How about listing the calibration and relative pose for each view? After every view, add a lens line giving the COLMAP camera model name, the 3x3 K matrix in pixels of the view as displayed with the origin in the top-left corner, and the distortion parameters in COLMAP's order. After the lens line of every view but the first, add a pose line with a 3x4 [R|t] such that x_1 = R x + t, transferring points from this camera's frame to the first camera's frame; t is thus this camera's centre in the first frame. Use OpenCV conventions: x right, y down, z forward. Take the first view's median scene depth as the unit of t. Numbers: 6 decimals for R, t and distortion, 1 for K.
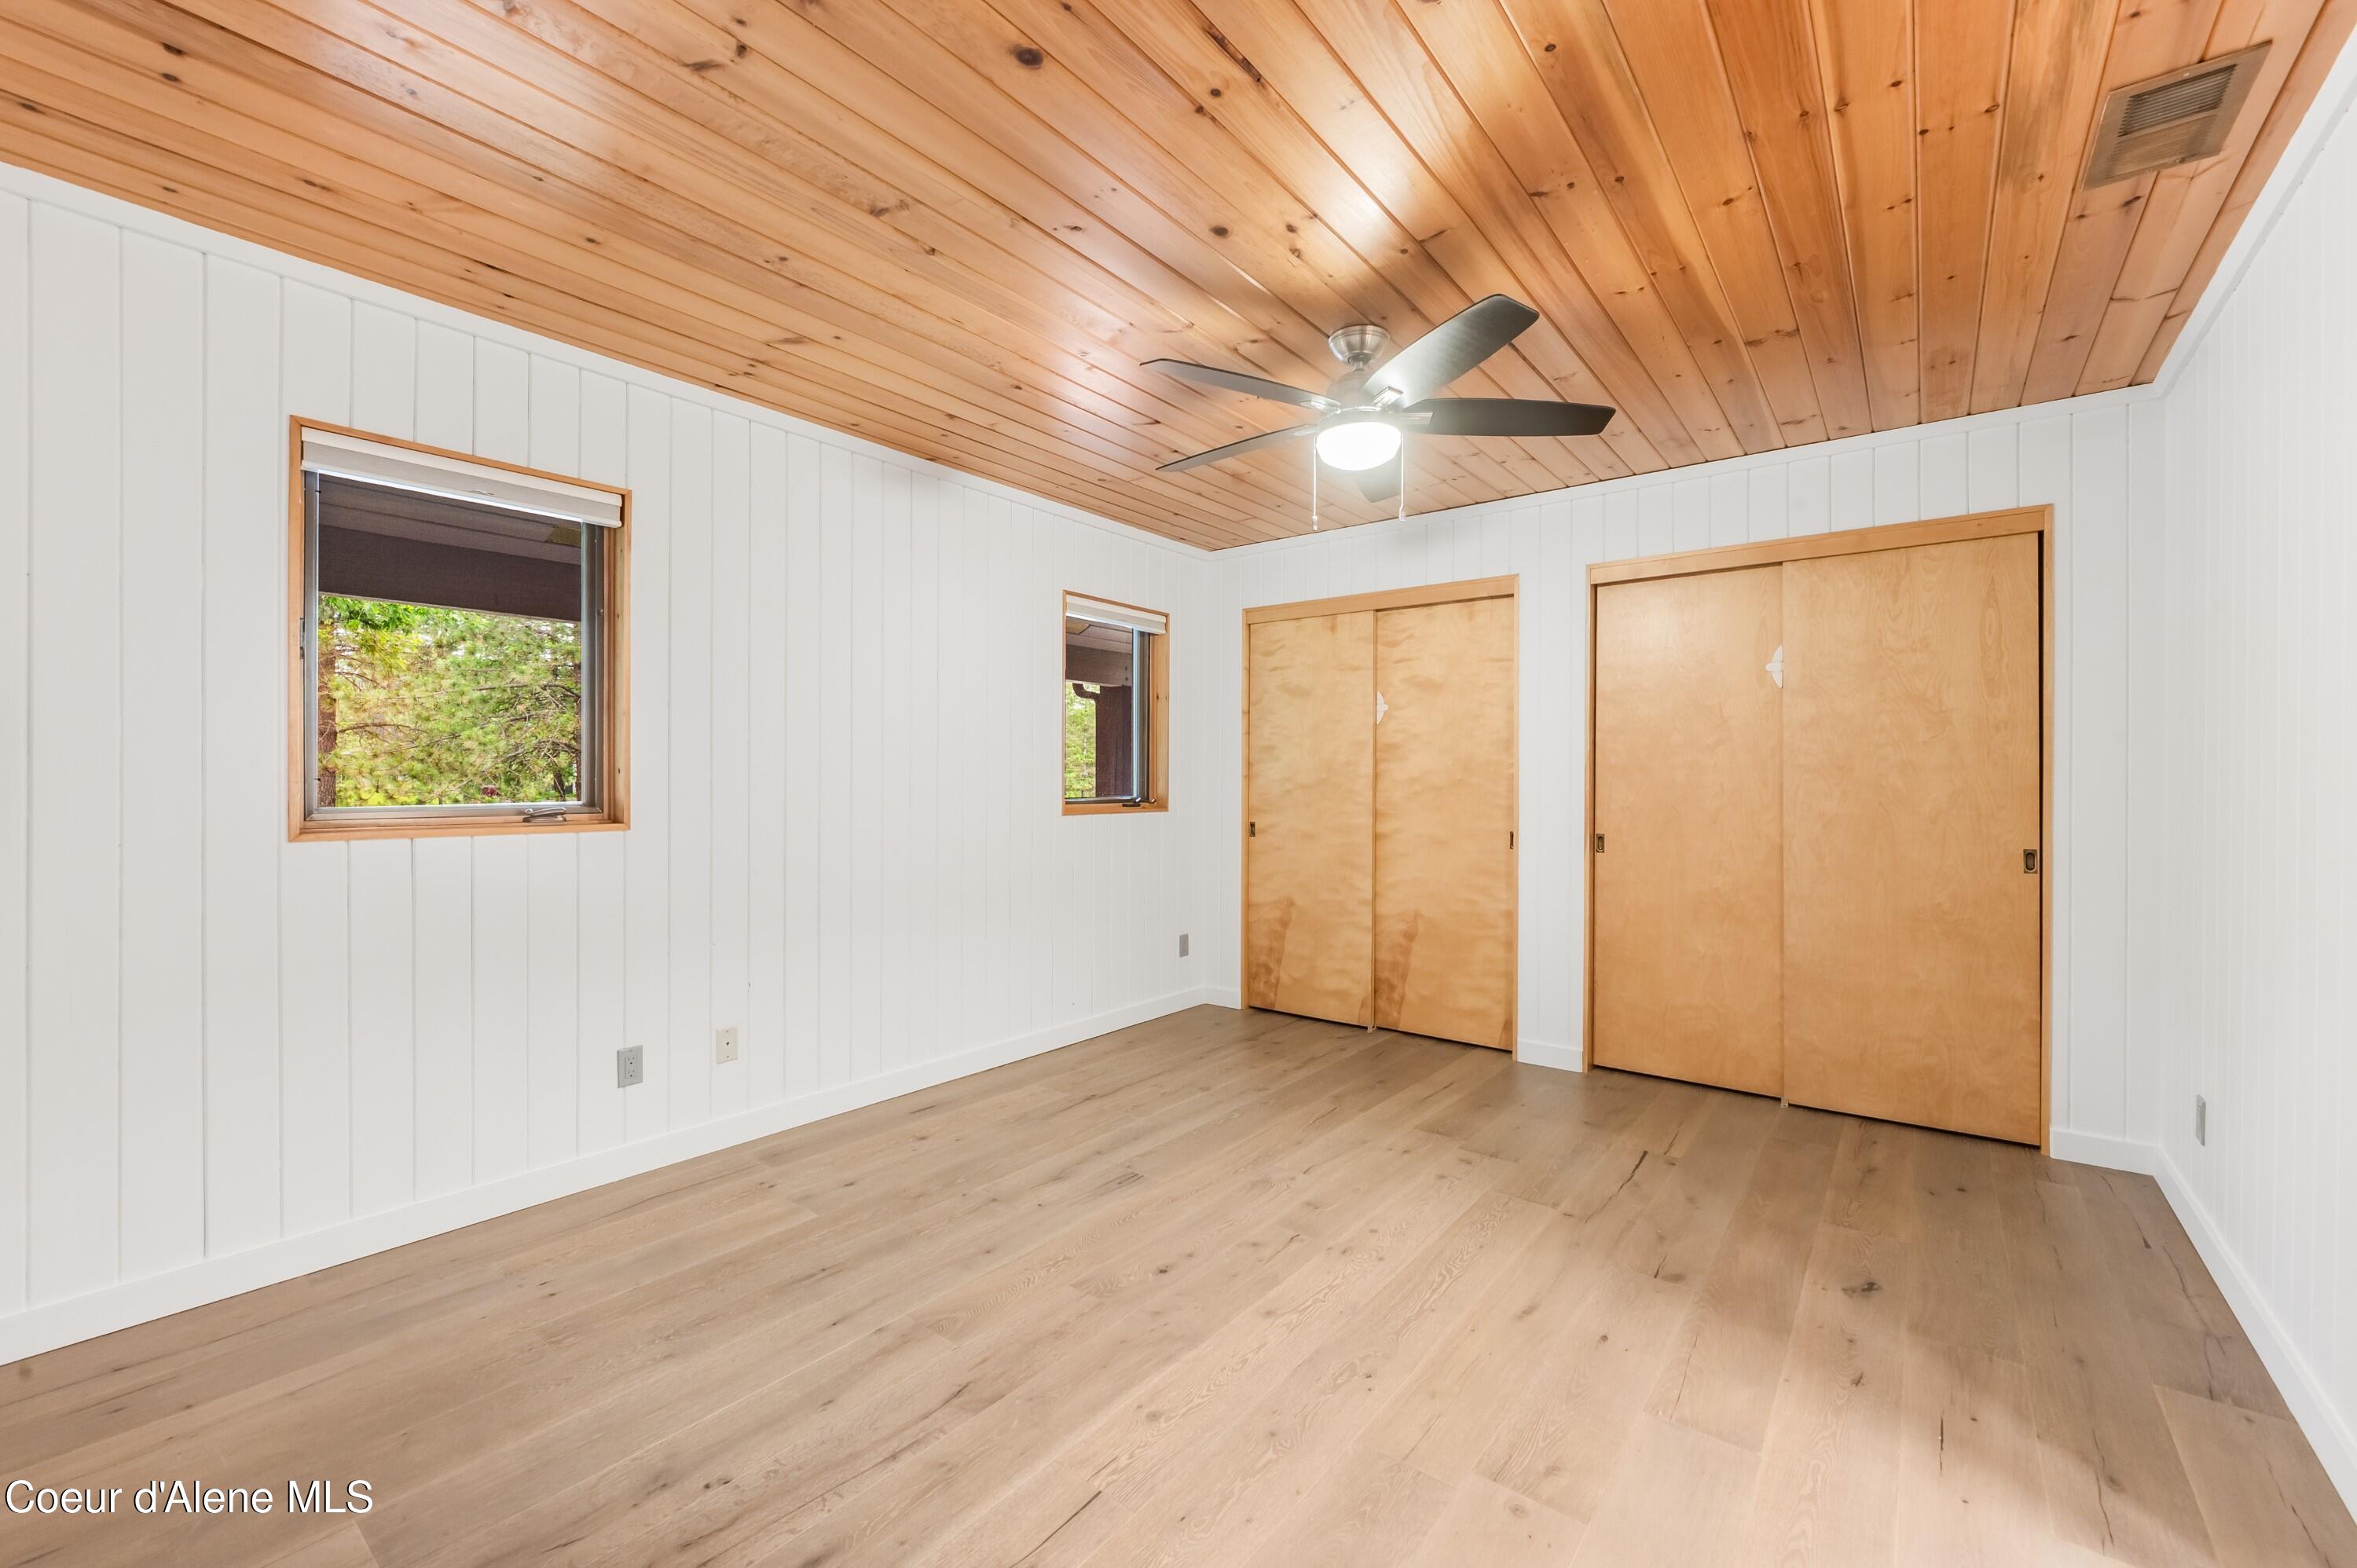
lens RADIAL K [[952.3, 0, 1178.0], [0, 952.3, 773.6], [0, 0, 1]] dist [-0.004546, 0.000136]
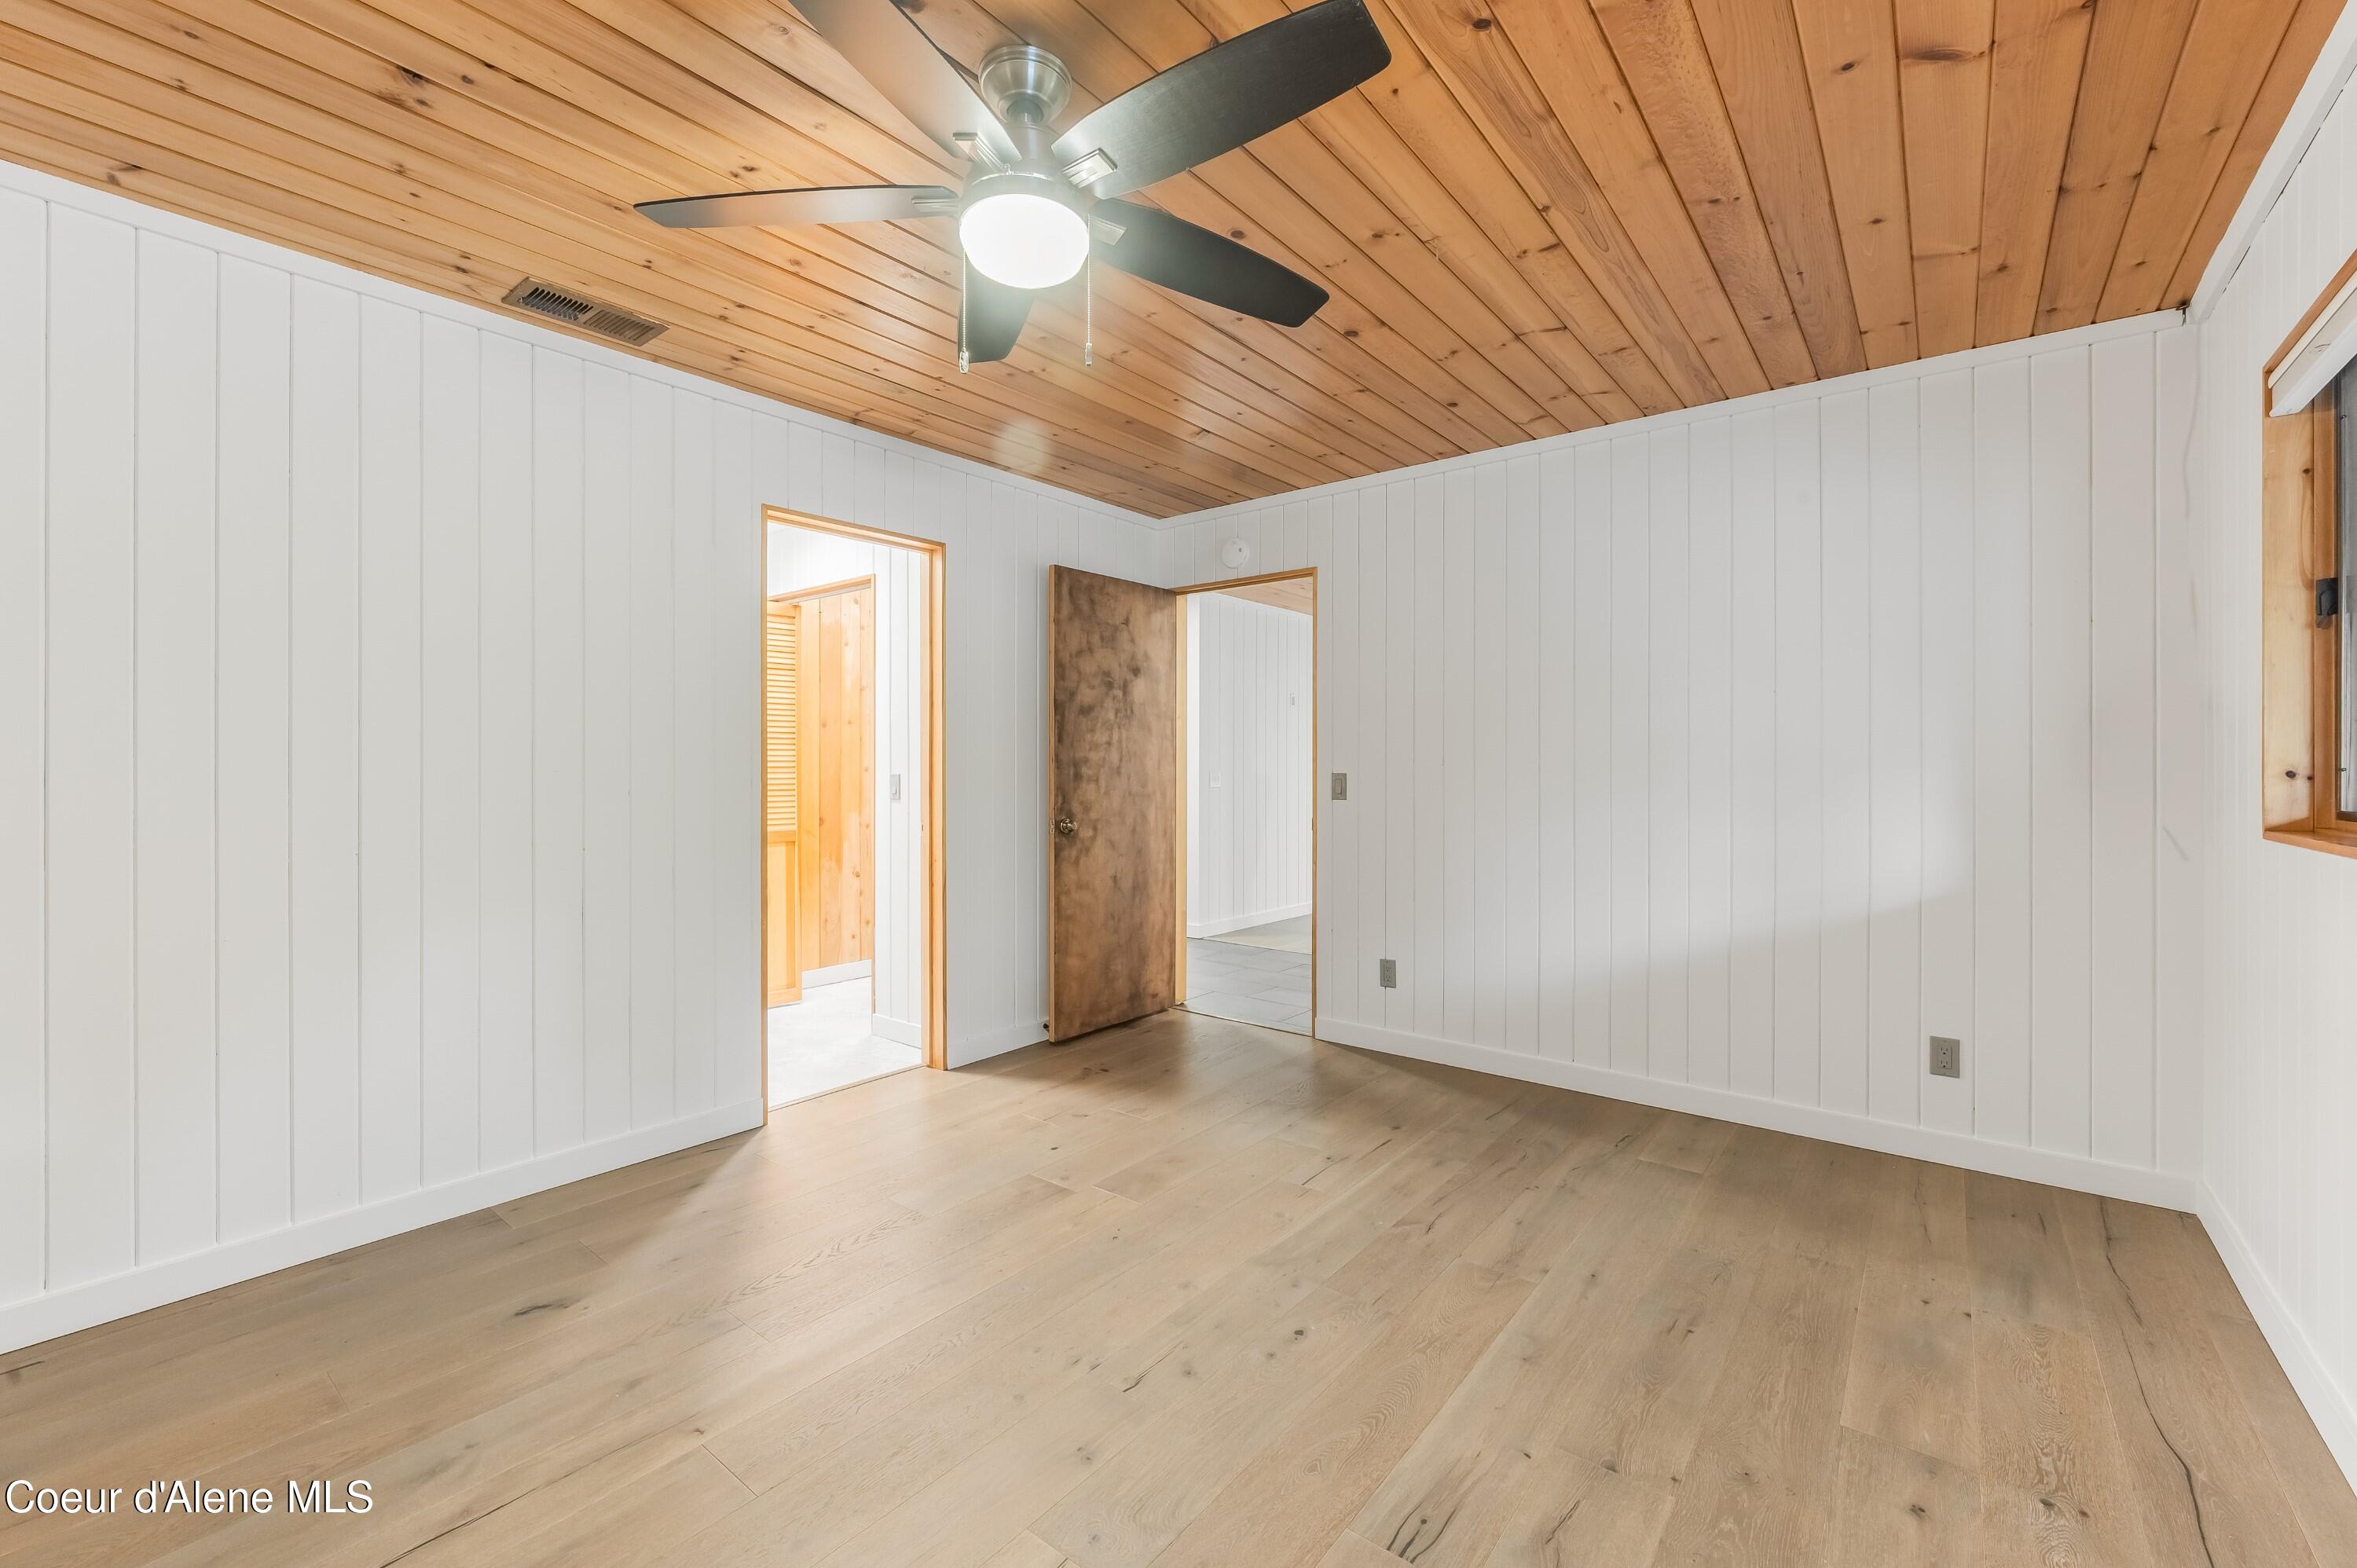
lens RADIAL K [[952.3, 0, 1178.0], [0, 952.3, 773.6], [0, 0, 1]] dist [-0.004546, 0.000136]
pose [[-0.999918, -0.005182, 0.011736, 0.092029], [-0.005150, 0.999983, 0.002763, 0.011220], [-0.011750, 0.002703, -0.999927, 1.973477]]
